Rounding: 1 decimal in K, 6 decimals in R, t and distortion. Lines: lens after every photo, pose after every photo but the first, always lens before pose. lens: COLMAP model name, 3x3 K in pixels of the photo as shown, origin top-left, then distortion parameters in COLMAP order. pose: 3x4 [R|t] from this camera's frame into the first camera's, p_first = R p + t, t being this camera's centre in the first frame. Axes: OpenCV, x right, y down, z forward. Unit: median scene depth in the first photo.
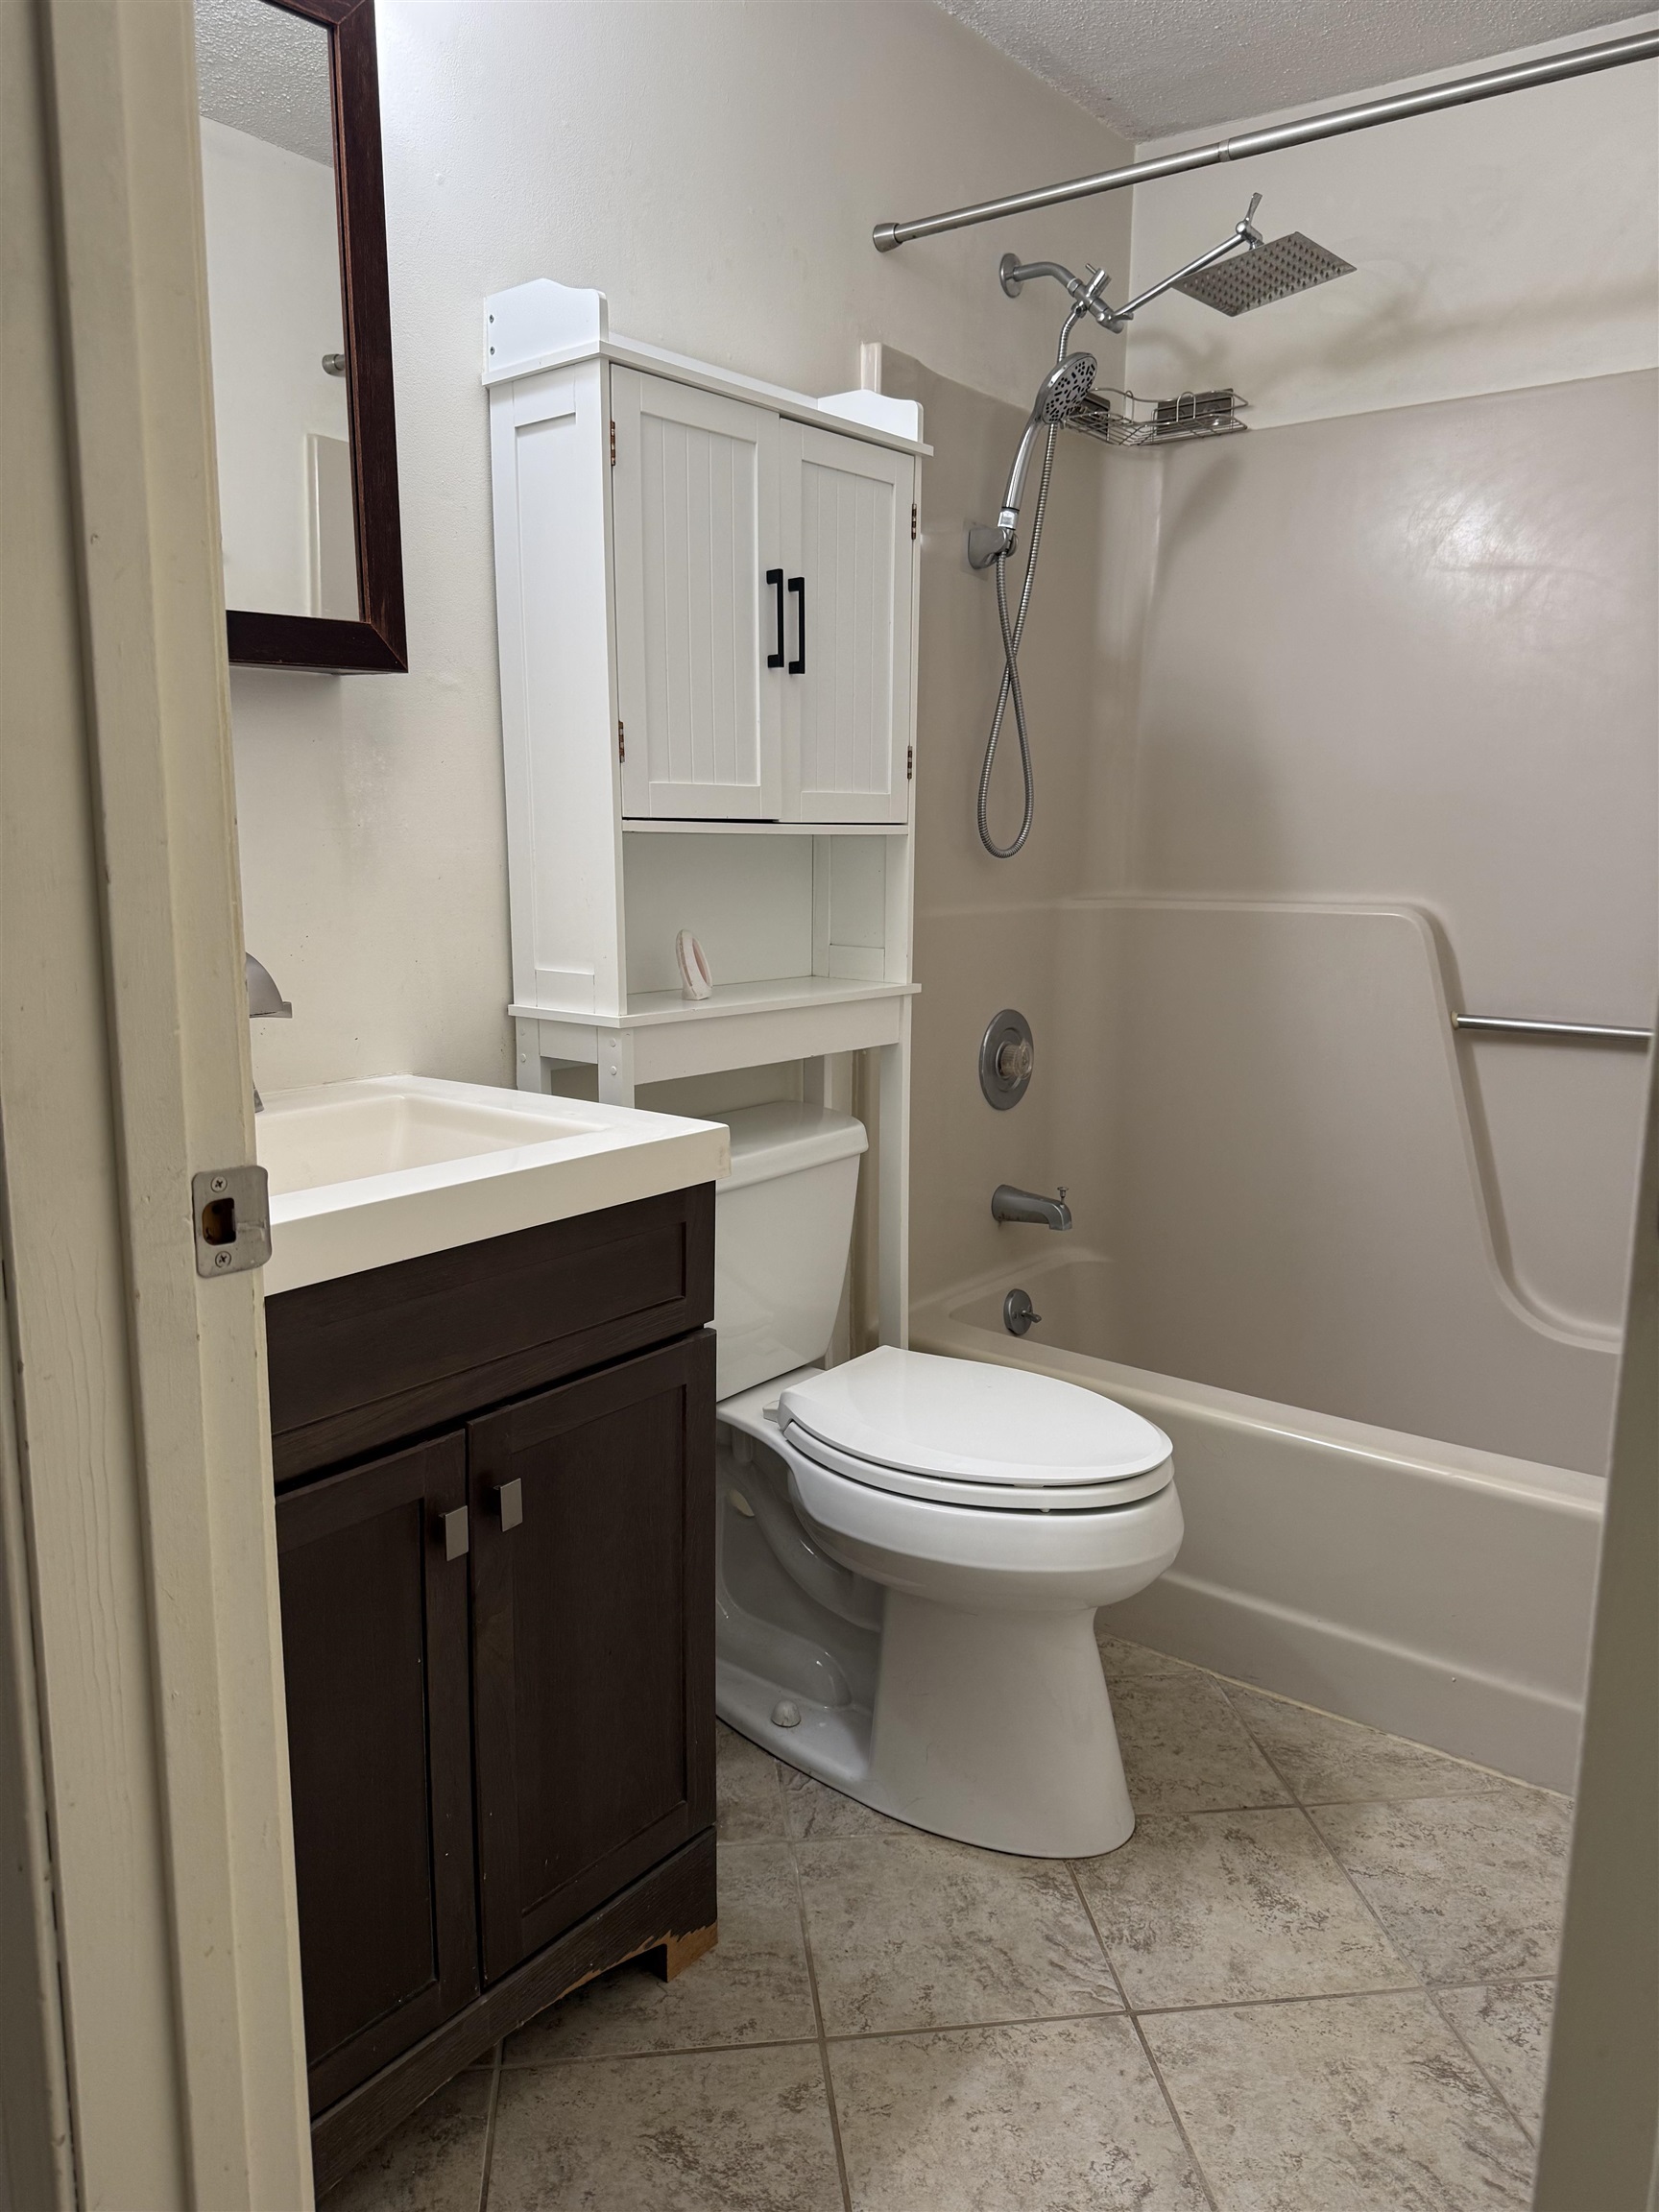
lens RADIAL K [[1627.9, 0, 814.0], [0, 1627.9, 1096.1], [0, 0, 1]] dist [0.066177, -0.088199]
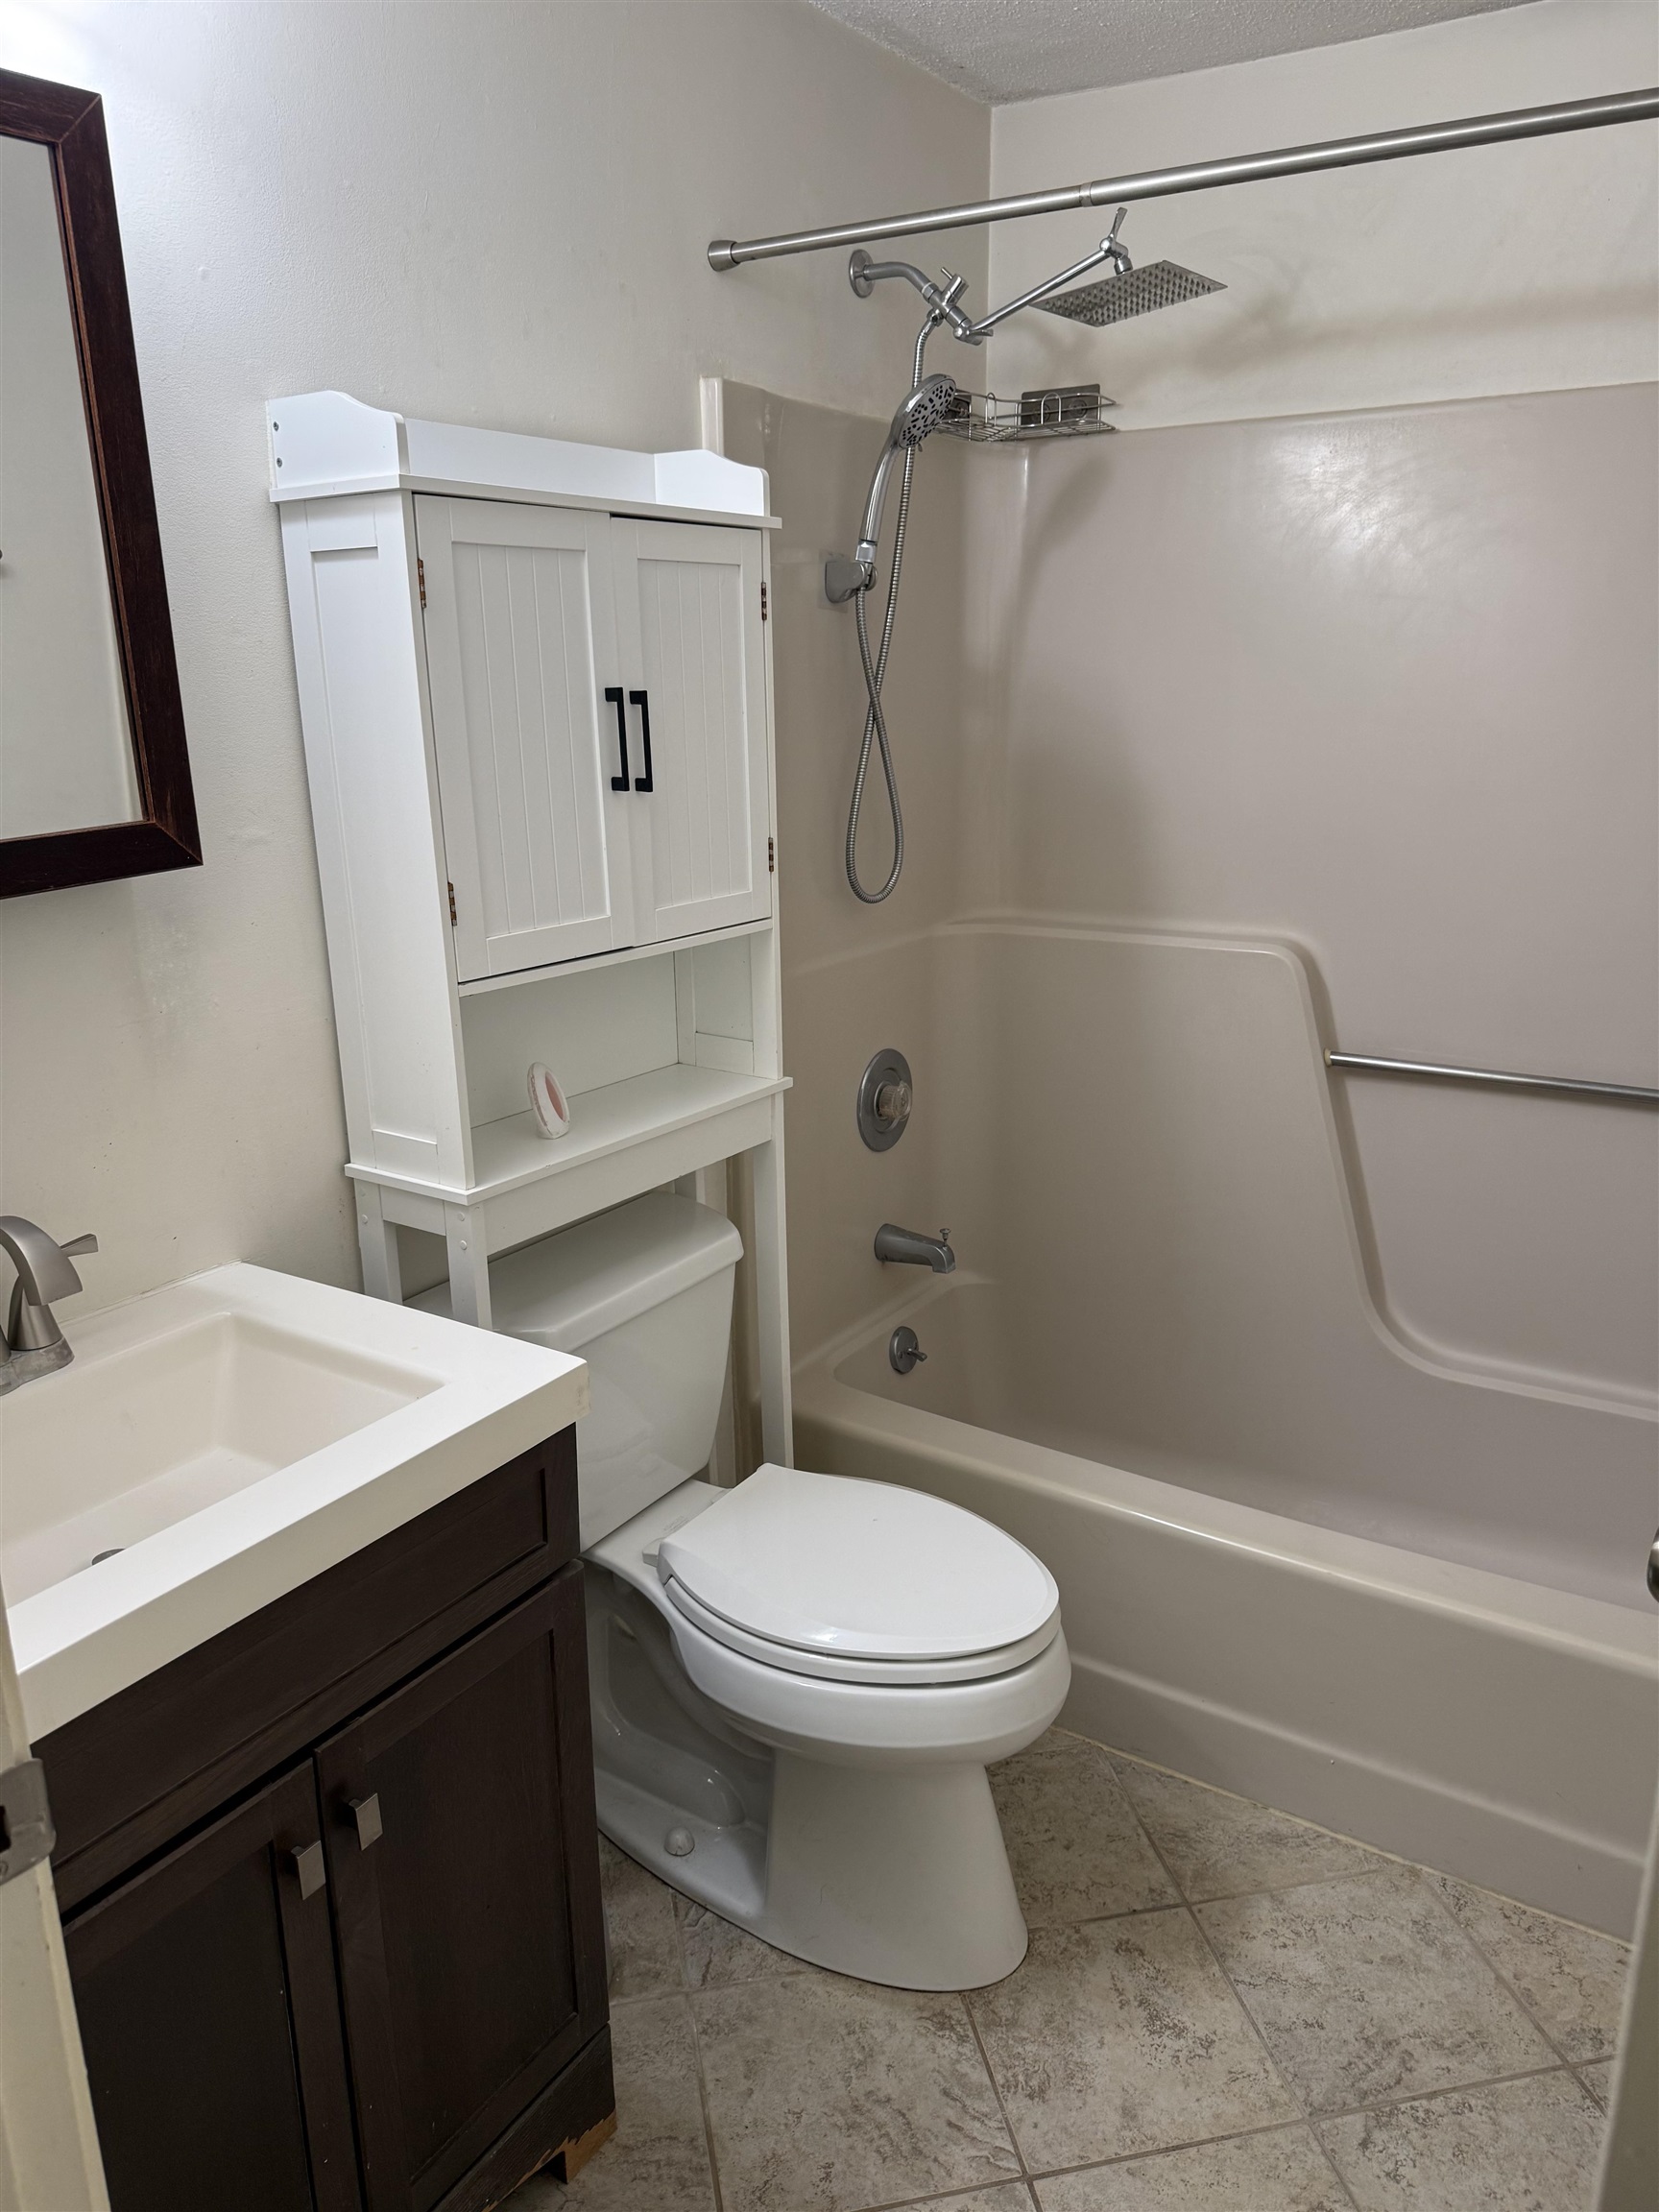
lens RADIAL K [[1627.9, 0, 842.1], [0, 1627.9, 1096.5], [0, 0, 1]] dist [0.066177, -0.088199]
pose [[0.995622, -0.041162, 0.083914, 0.016962], [0.032493, 0.994236, 0.102174, -0.180451], [-0.087636, -0.099000, 0.991221, 0.055707]]
